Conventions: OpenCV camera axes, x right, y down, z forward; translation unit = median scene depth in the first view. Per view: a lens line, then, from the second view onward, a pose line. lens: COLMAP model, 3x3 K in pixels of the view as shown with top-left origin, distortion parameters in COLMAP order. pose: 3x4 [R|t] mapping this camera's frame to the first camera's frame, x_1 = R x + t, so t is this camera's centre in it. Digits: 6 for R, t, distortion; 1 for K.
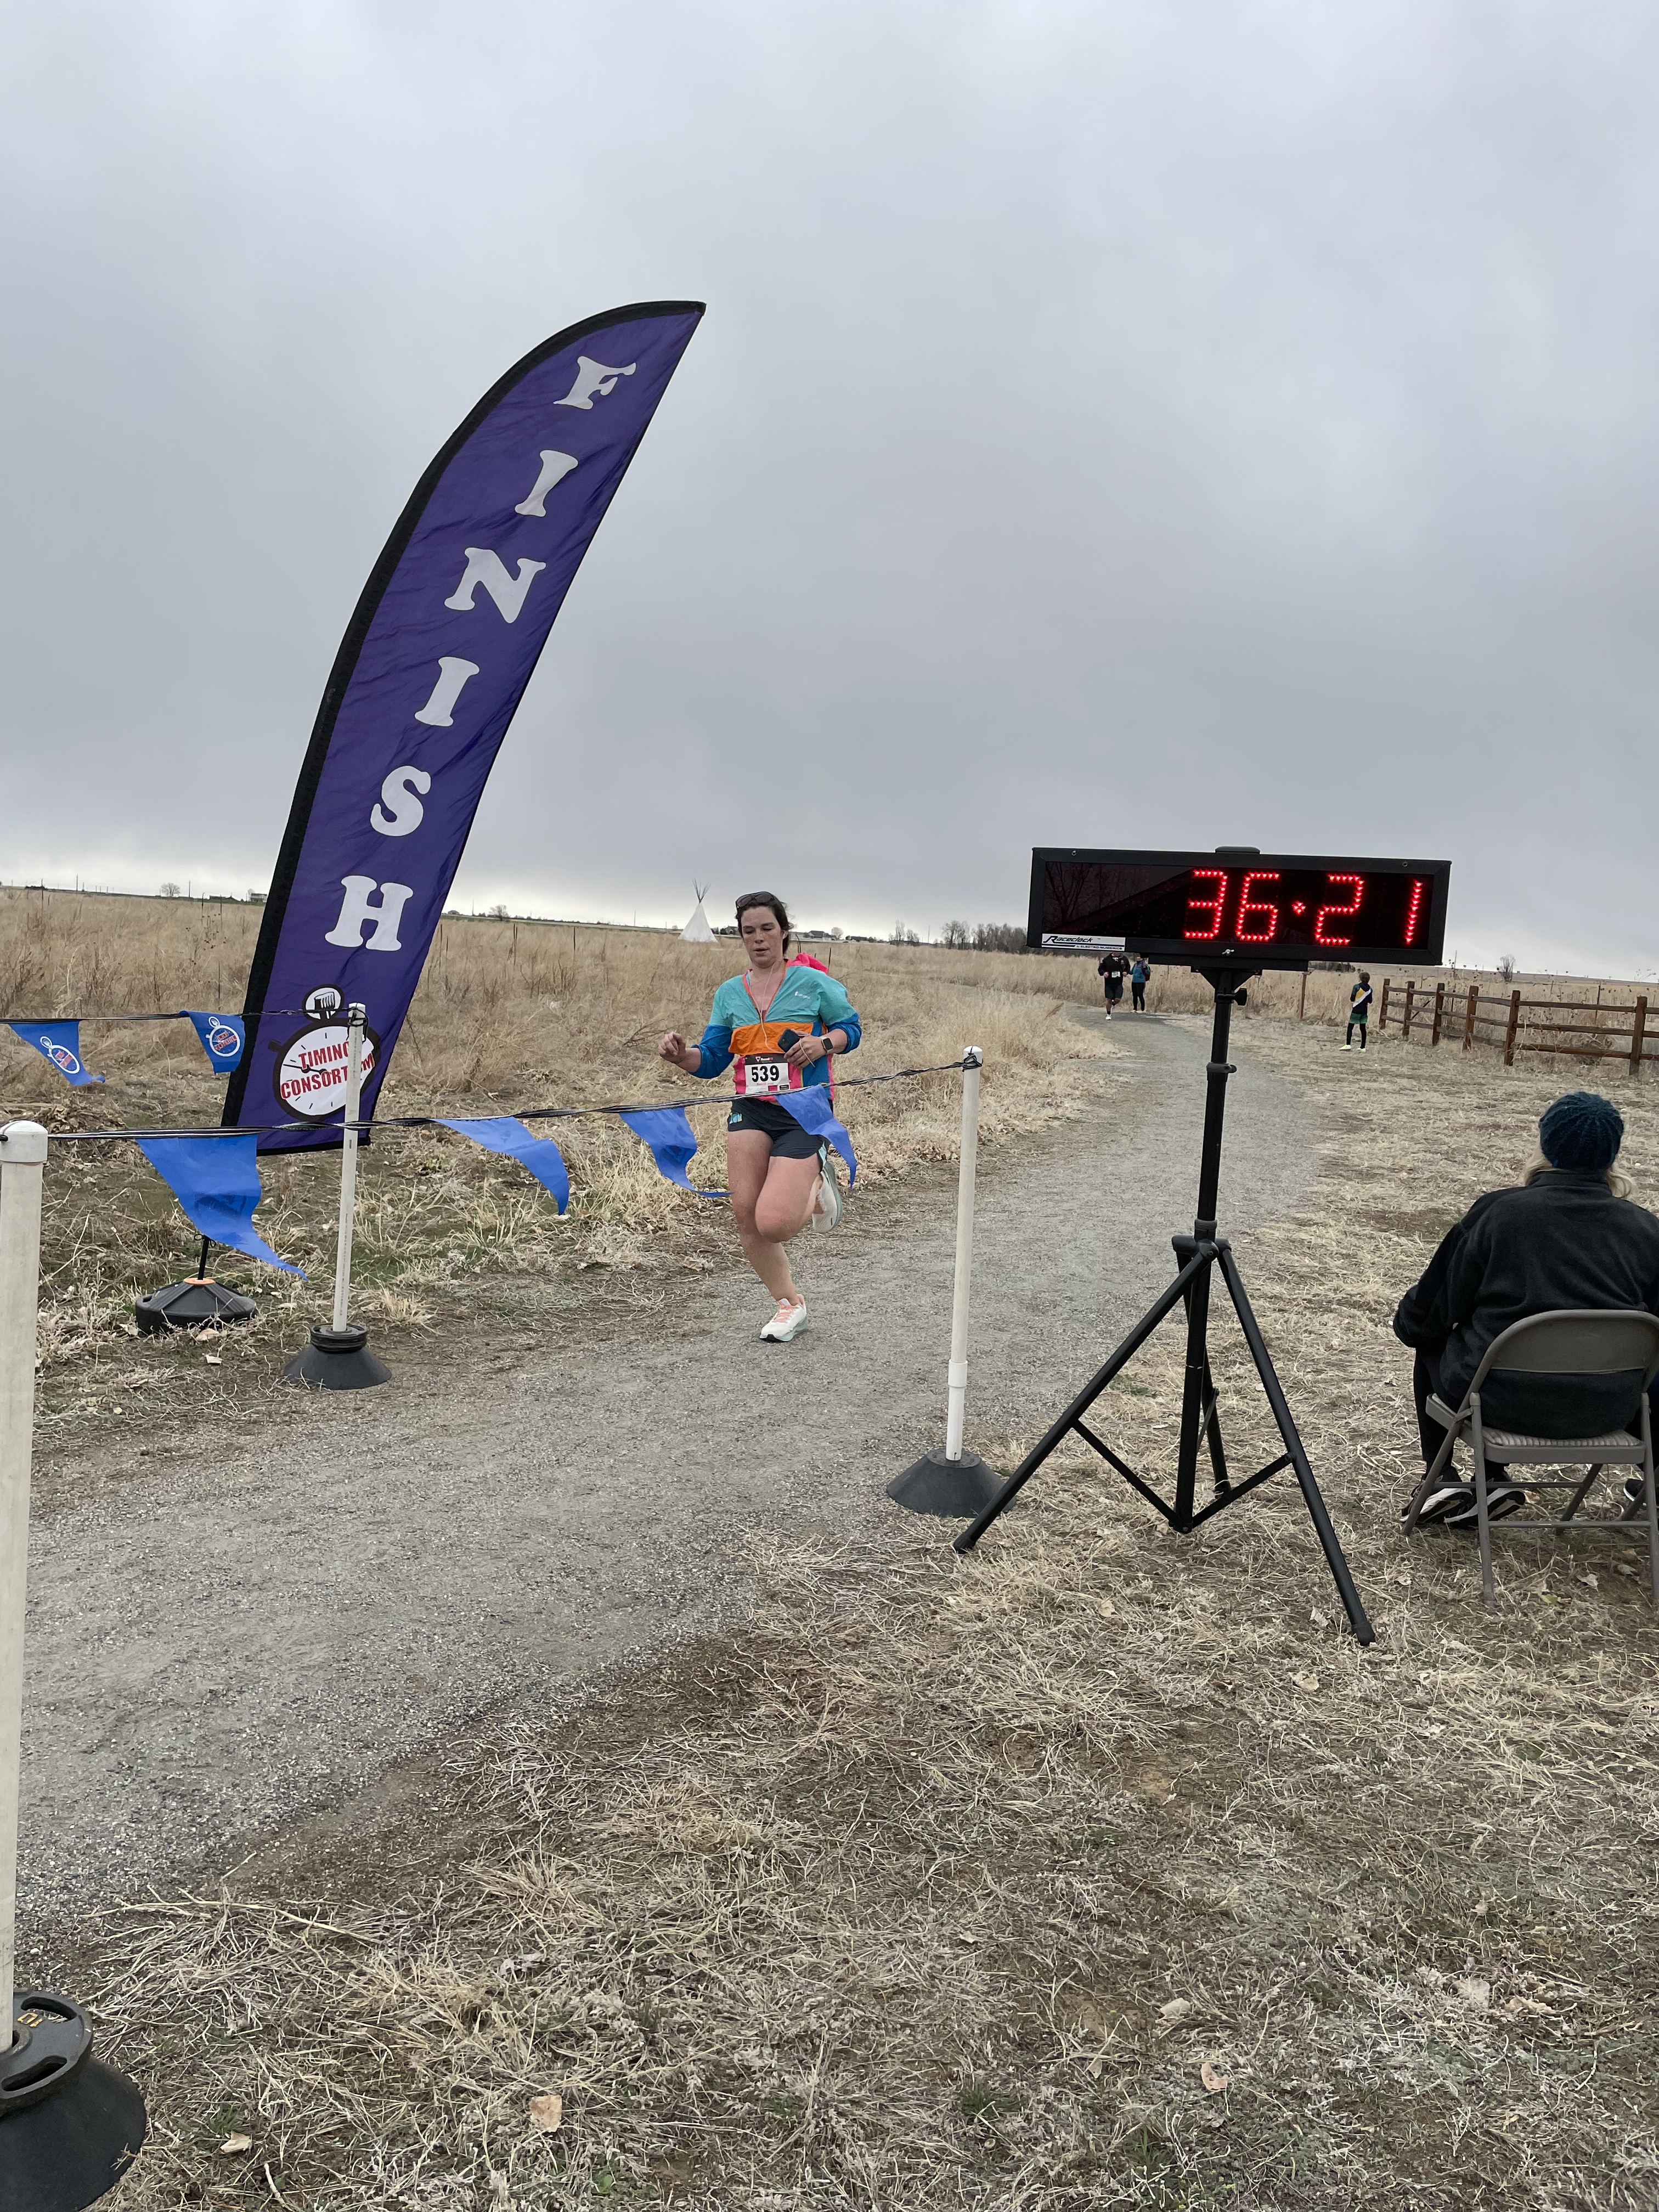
lens RADIAL K [[1661.8, 0, 821.5], [0, 1661.8, 1110.1], [0, 0, 1]] dist [0.092821, -0.123001]
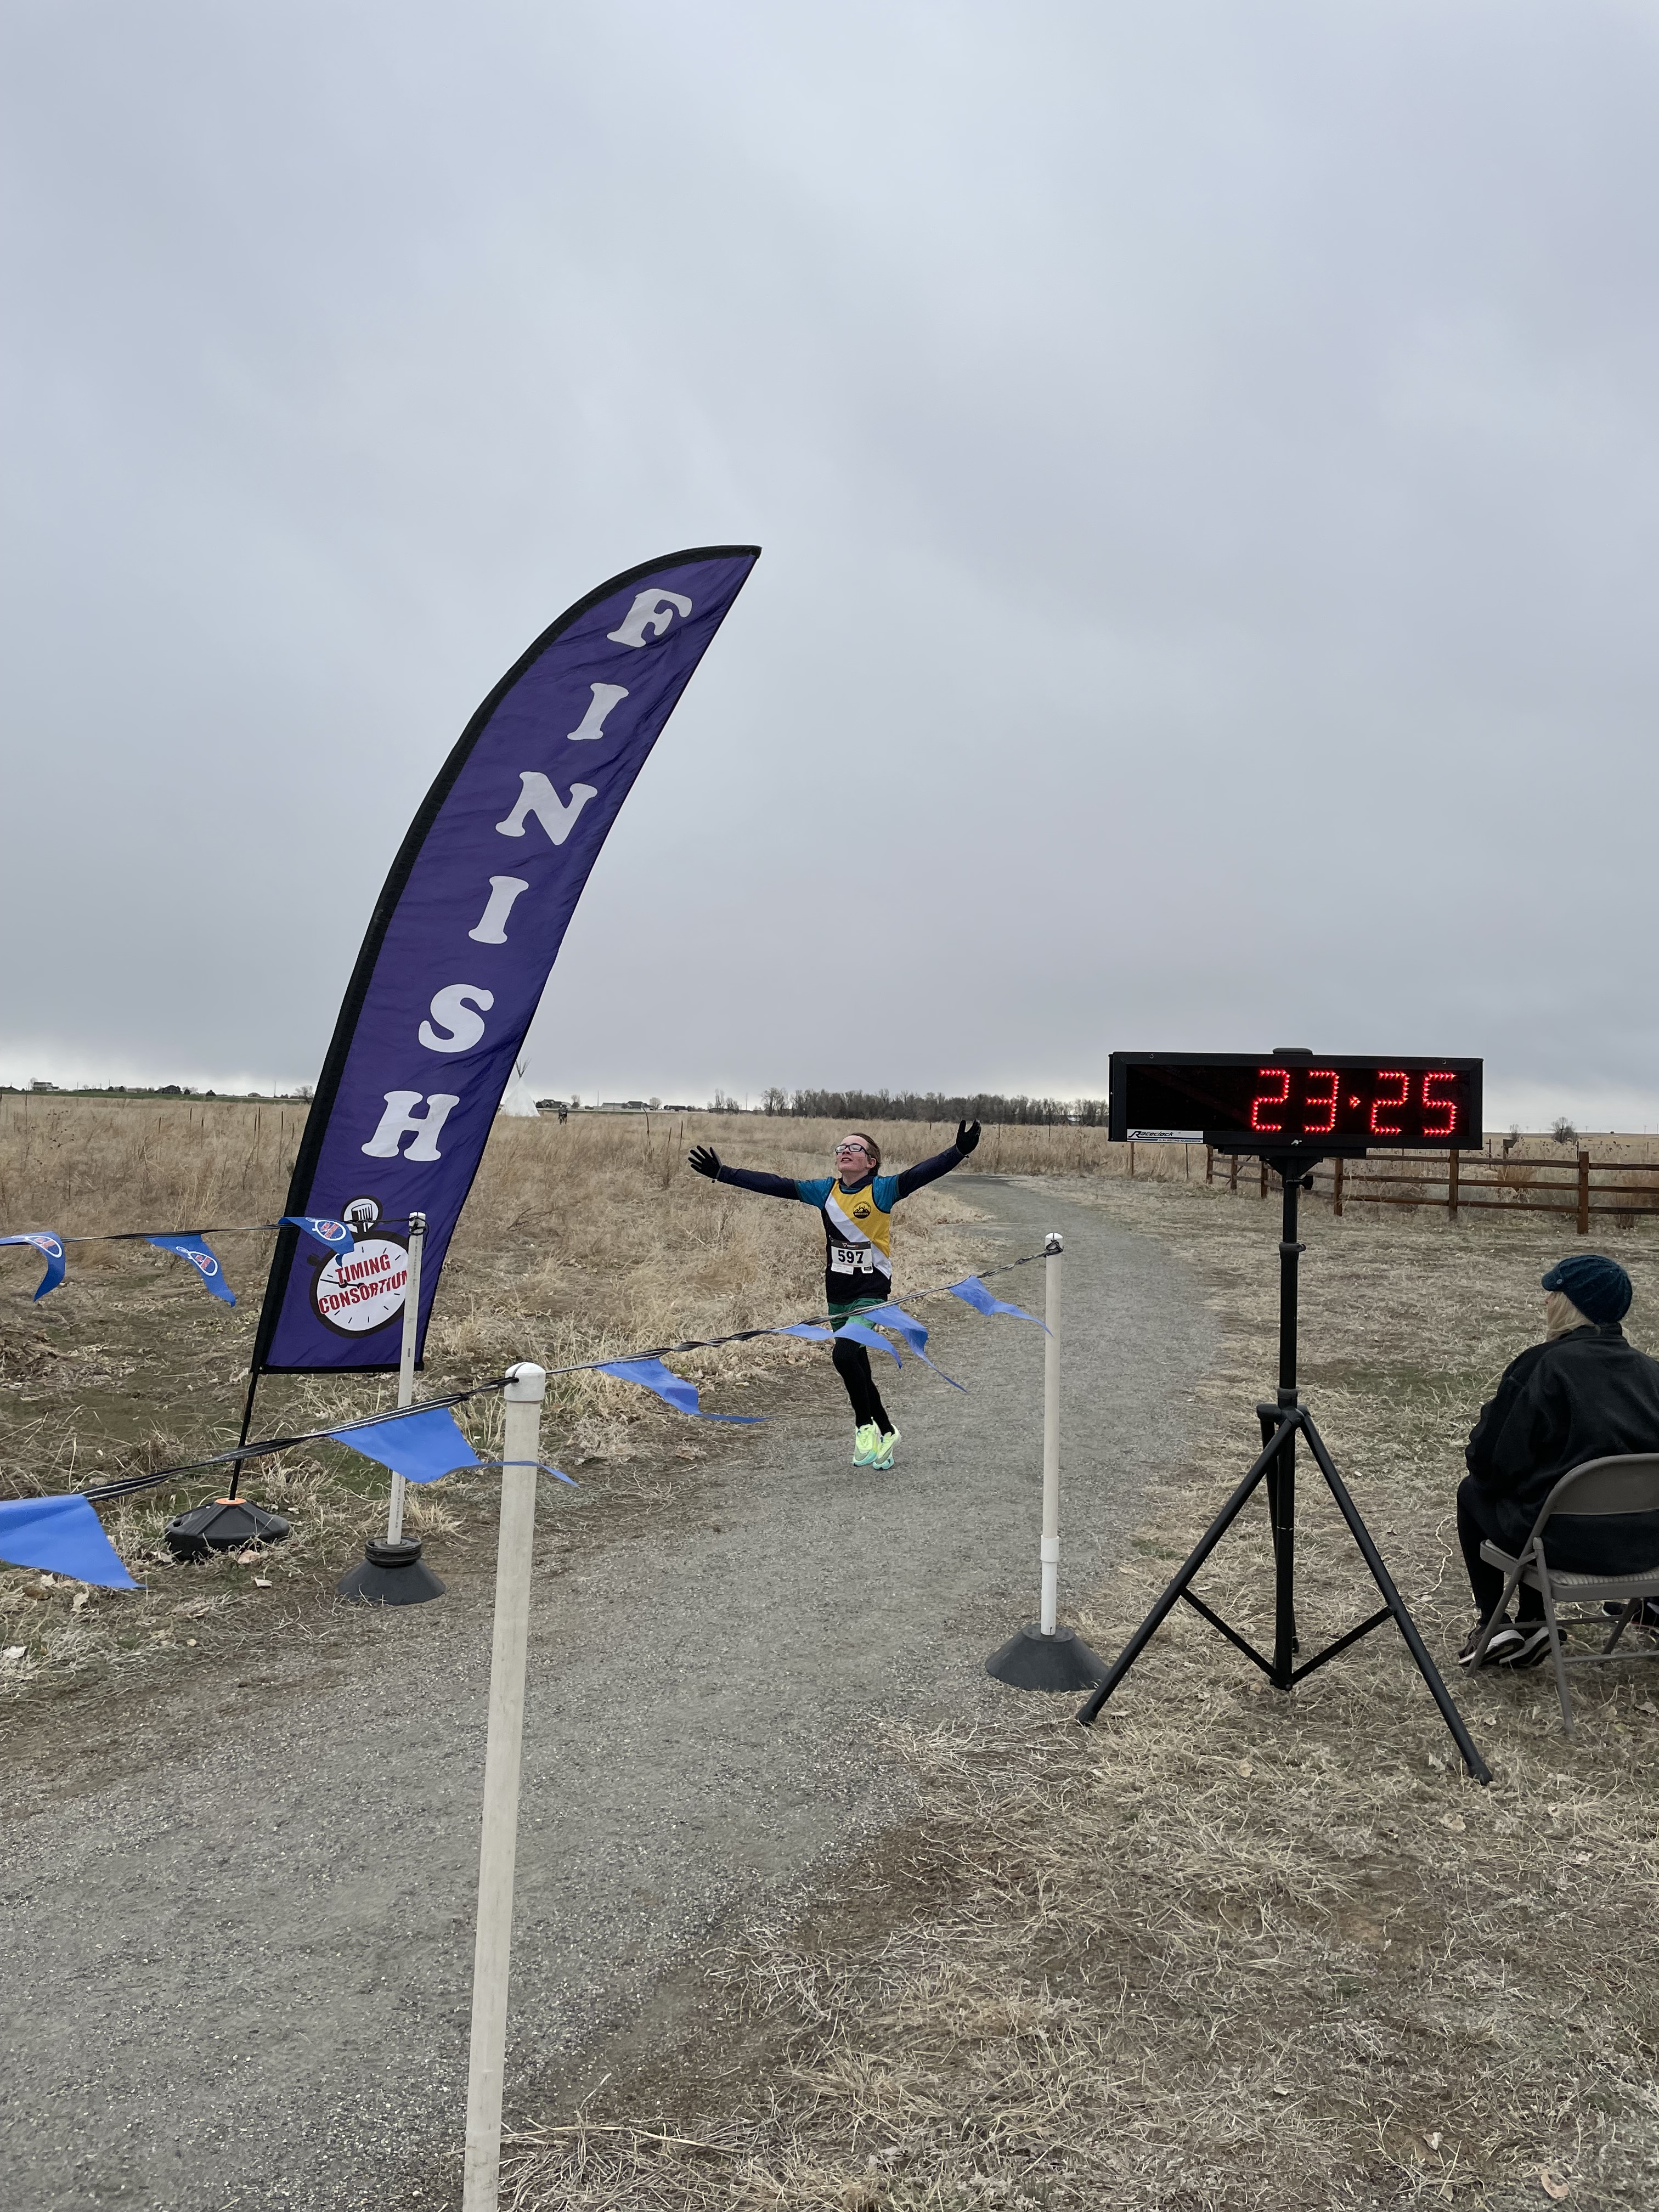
lens RADIAL K [[1655.5, 0, 851.5], [0, 1655.5, 1078.8], [0, 0, 1]] dist [0.092052, -0.119184]
pose [[0.991574, -0.027572, 0.126577, -0.188499], [0.042443, 0.992303, -0.116336, -0.020429], [-0.122395, 0.120728, 0.985111, -0.059611]]
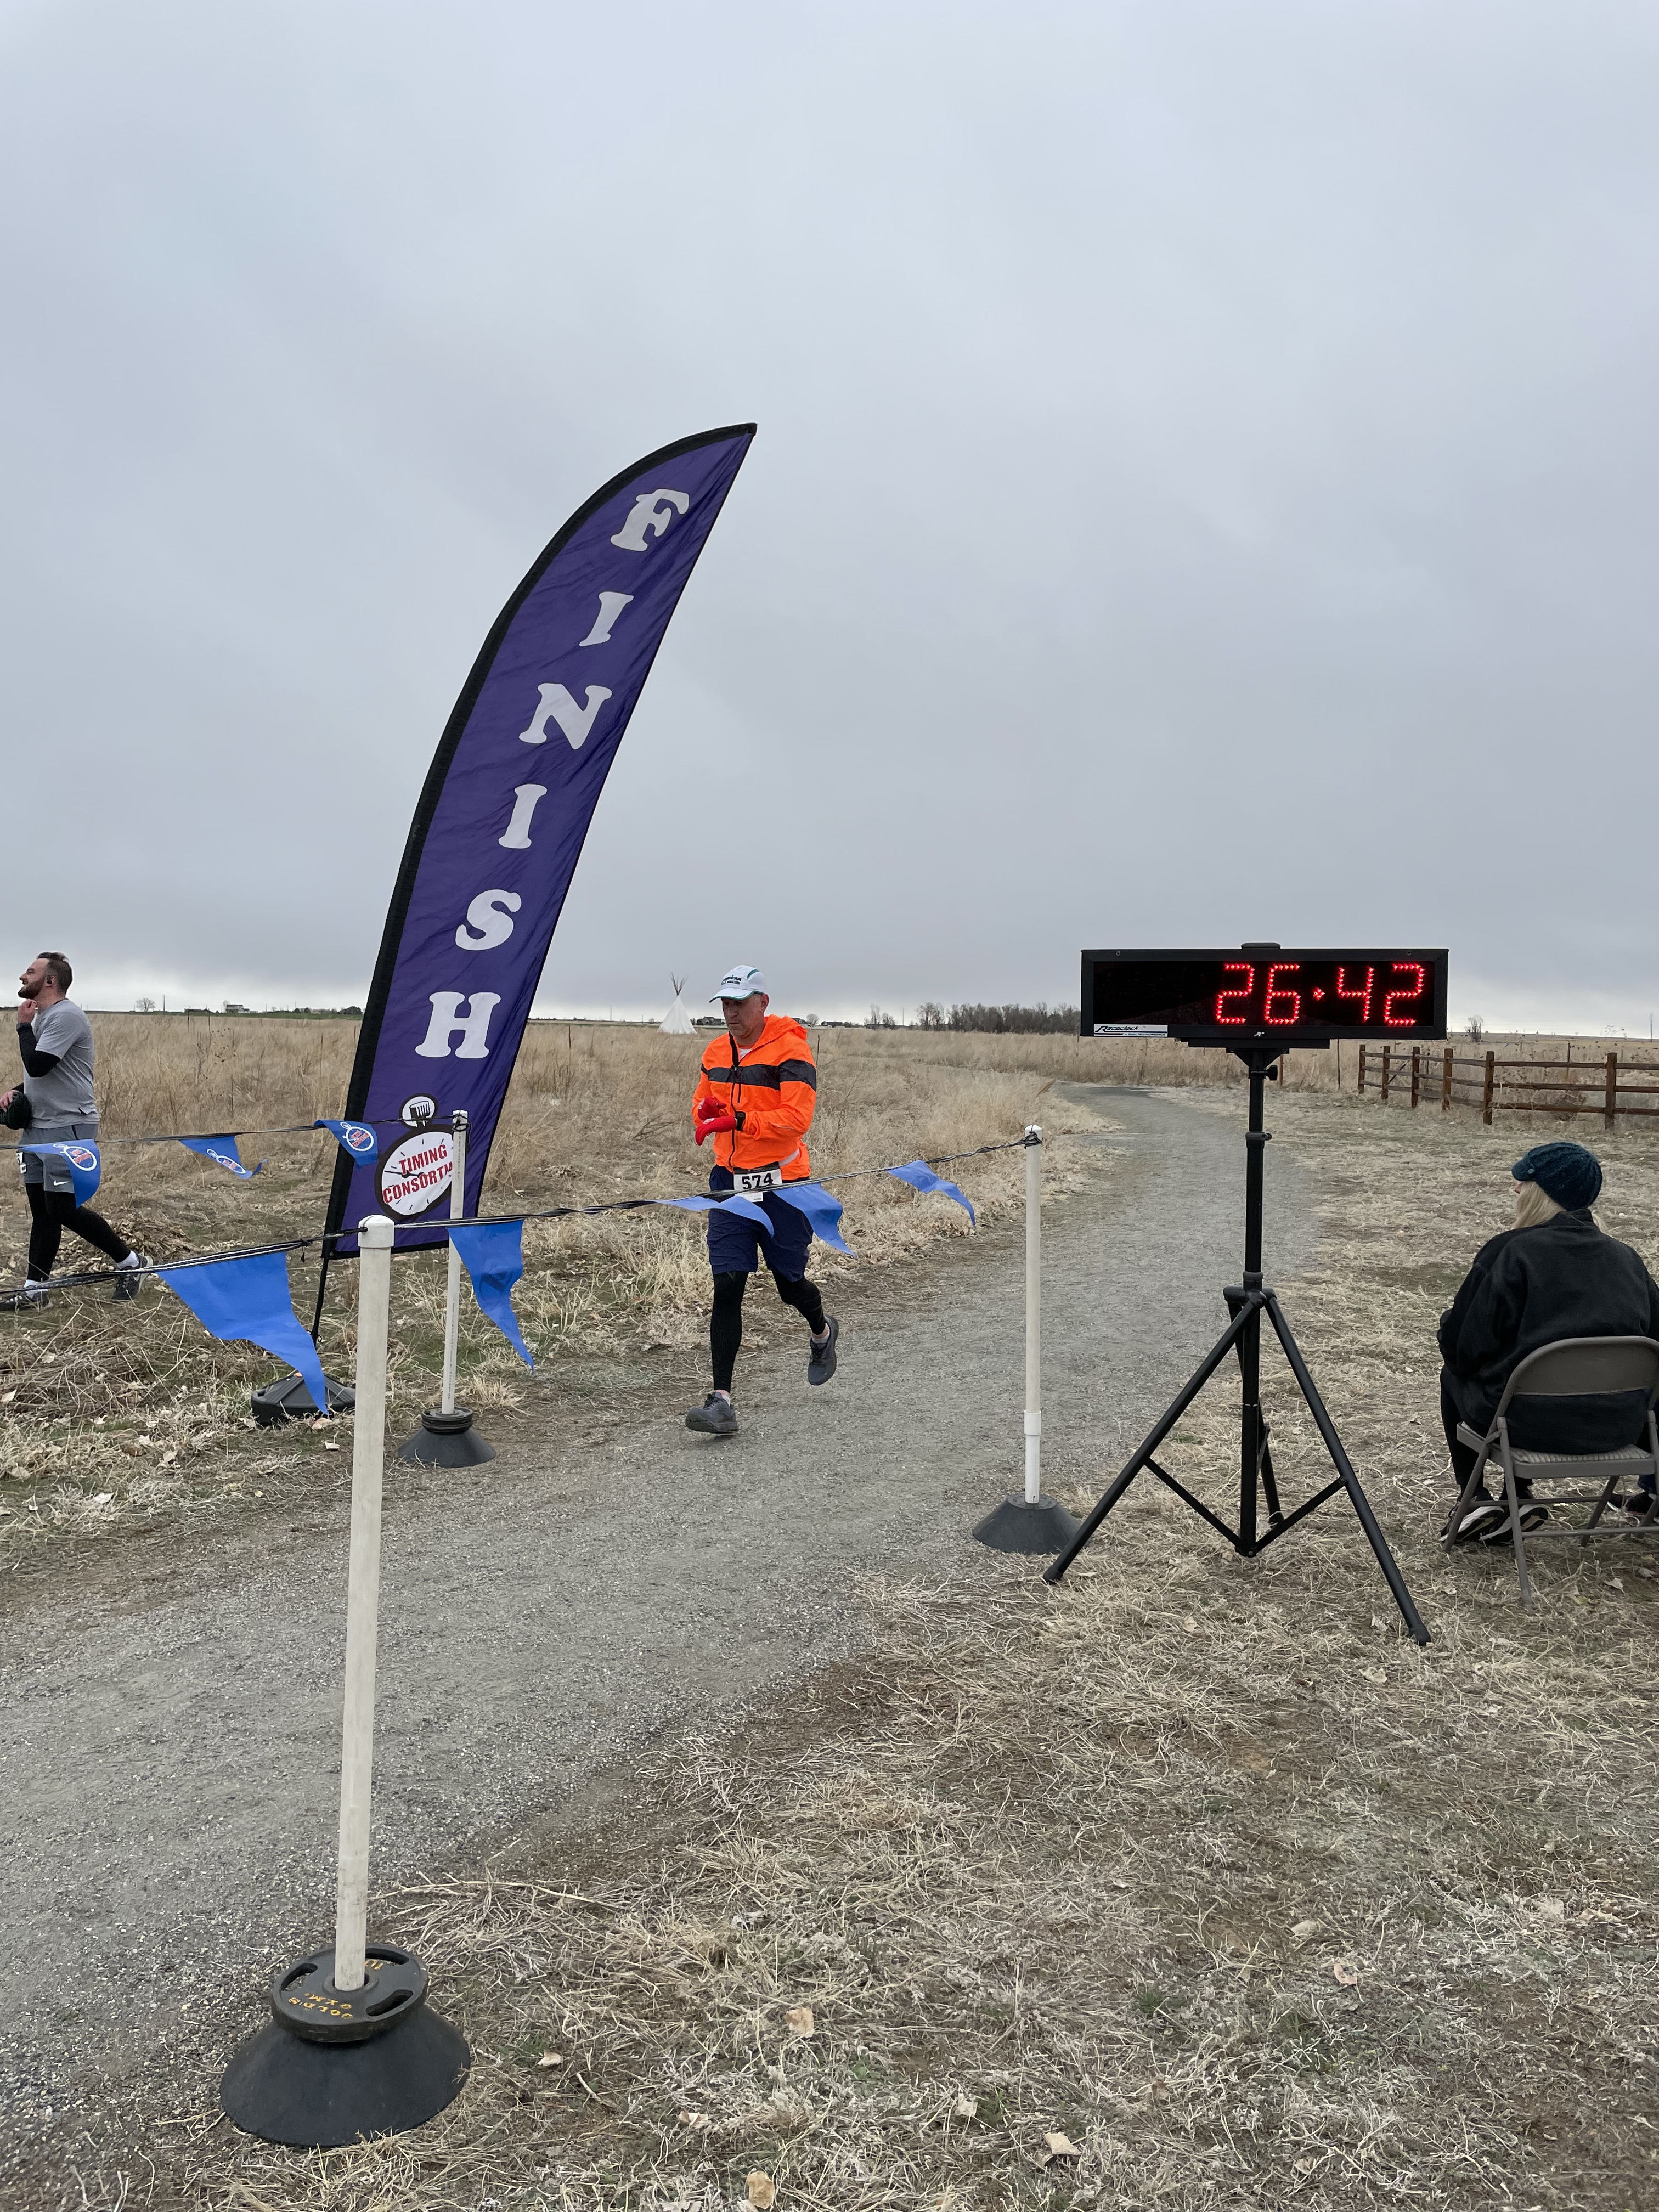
lens RADIAL K [[1659.2, 0, 827.0], [0, 1659.2, 1079.5], [0, 0, 1]] dist [0.091734, -0.120383]
pose [[0.999030, -0.040892, 0.016328, -0.071398], [0.041933, 0.996698, -0.069535, 0.003017], [-0.013430, 0.070152, 0.997446, -0.130583]]
